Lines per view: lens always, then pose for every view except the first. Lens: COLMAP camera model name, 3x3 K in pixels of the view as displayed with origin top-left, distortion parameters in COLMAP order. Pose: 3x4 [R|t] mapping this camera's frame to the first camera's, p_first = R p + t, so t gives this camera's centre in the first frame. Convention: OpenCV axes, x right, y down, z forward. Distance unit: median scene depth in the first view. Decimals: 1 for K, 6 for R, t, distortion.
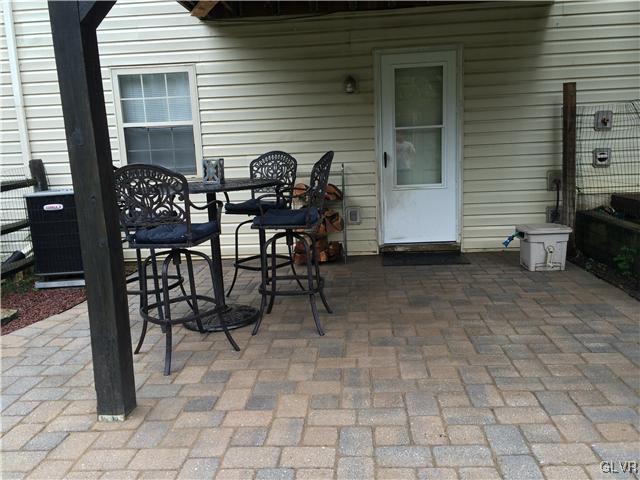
lens RADIAL K [[550.5, 0, 324.1], [0, 550.5, 237.2], [0, 0, 1]] dist [0.033769, -0.037335]
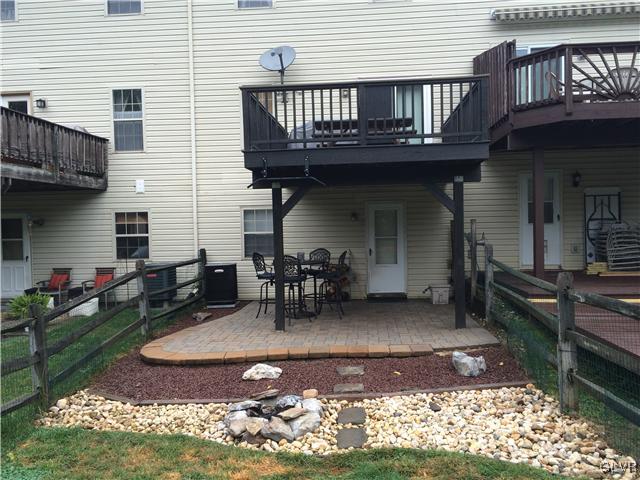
lens RADIAL K [[550.5, 0, 323.0], [0, 550.5, 240.9], [0, 0, 1]] dist [0.033769, -0.037335]
pose [[0.999694, 0.022073, -0.011151, -0.045197], [-0.023396, 0.990242, -0.137377, 0.107460], [0.008010, 0.137596, 0.990456, -1.075094]]
